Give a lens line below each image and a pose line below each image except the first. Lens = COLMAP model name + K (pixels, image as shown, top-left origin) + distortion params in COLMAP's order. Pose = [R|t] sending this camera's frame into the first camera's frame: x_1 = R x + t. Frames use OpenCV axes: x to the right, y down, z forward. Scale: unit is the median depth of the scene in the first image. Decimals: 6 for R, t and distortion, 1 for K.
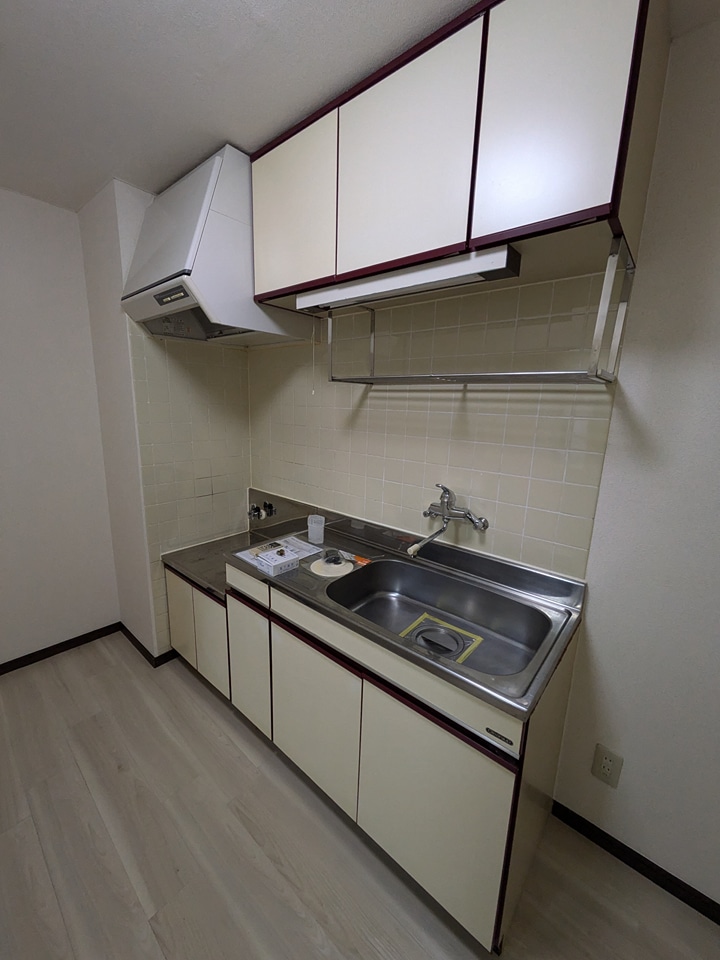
lens RADIAL K [[382.1, 0, 352.8], [0, 382.1, 480.4], [0, 0, 1]] dist [0.000068, 0.000461]
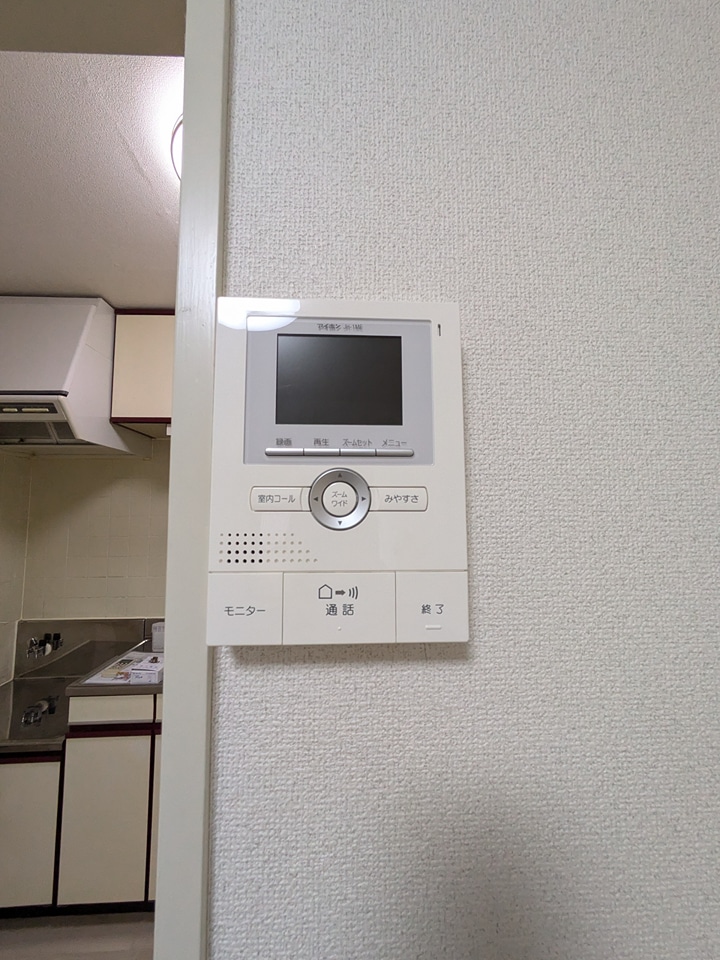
lens RADIAL K [[382.1, 0, 359.5], [0, 382.1, 480.3], [0, 0, 1]] dist [0.000068, 0.000461]
pose [[0.710036, 0.022334, 0.703811, -0.491584], [0.169827, 0.964562, -0.201938, 0.027460], [-0.683379, 0.262909, 0.681081, -0.166919]]
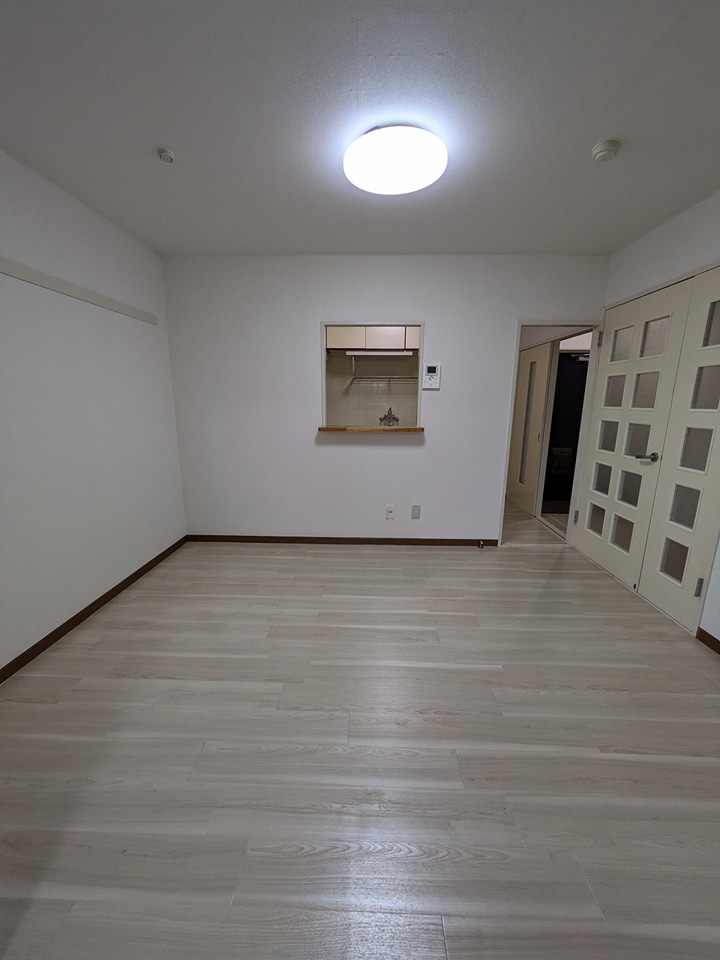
lens RADIAL K [[382.1, 0, 363.3], [0, 382.1, 481.4], [0, 0, 1]] dist [0.000068, 0.000461]
pose [[0.770823, -0.161801, 0.616159, -2.165576], [0.147499, 0.986255, 0.074464, 0.370590], [-0.619738, 0.033484, 0.784094, -1.539931]]
